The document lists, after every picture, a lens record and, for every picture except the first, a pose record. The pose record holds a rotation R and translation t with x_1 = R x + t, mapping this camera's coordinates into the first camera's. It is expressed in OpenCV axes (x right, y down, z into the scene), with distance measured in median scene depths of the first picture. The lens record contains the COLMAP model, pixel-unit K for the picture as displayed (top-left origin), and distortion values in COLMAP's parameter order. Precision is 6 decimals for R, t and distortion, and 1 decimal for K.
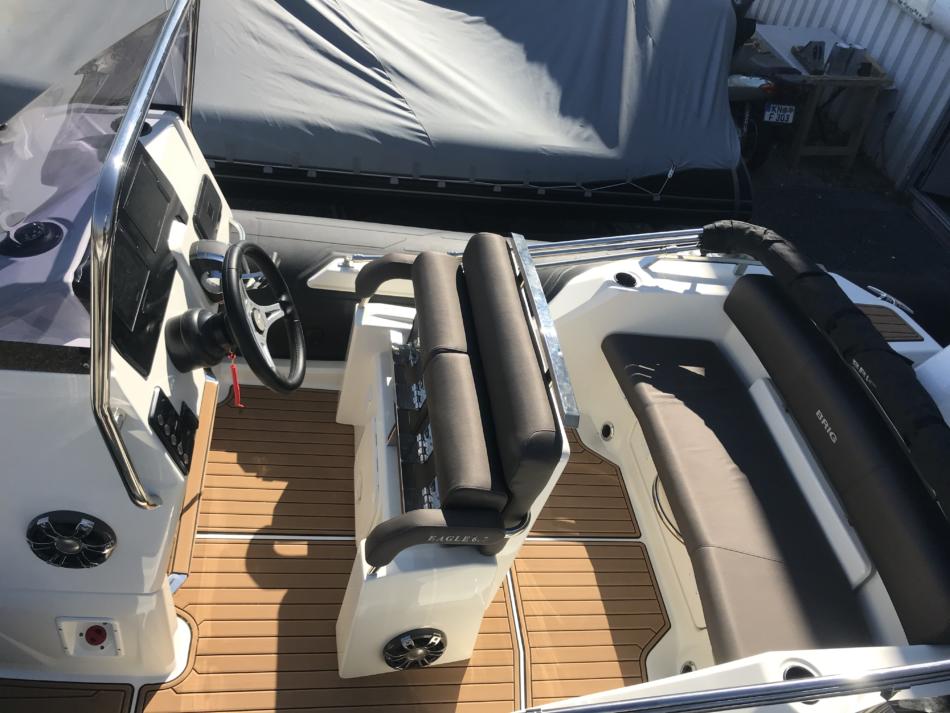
lens RADIAL K [[954.1, 0, 475.0], [0, 954.1, 356.5], [0, 0, 1]] dist [0.005416, 0.003212]
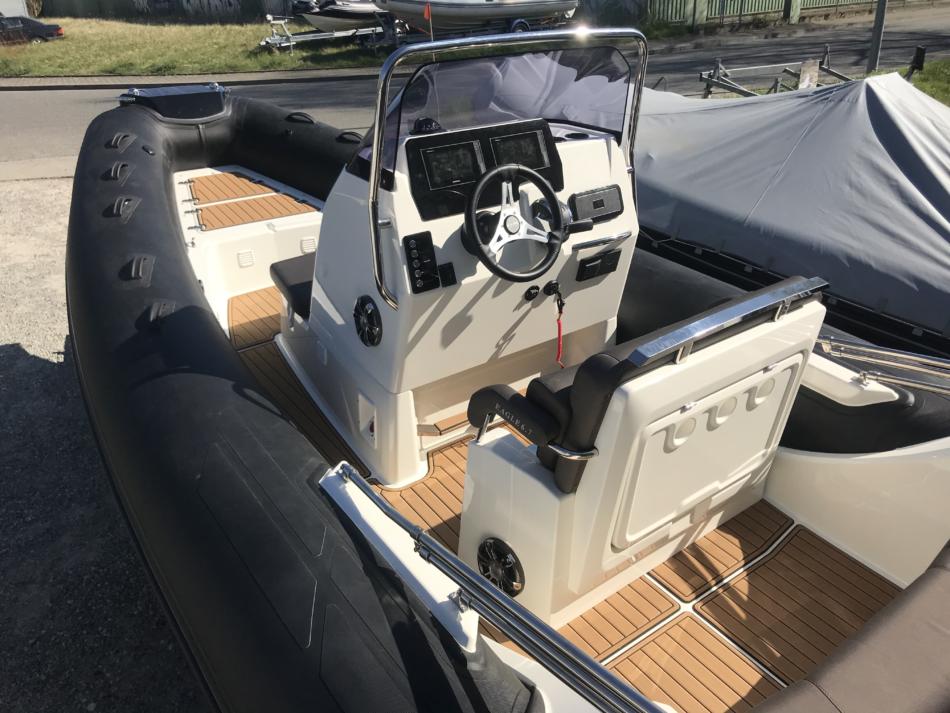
lens RADIAL K [[768.2, 0, 475.0], [0, 768.2, 356.5], [0, 0, 1]] dist [-0.002512, -0.002296]
pose [[0.395545, 0.258944, -0.881188, 0.468234], [-0.454434, 0.888940, 0.057237, 0.008583], [0.798144, 0.377802, 0.469288, 0.267467]]
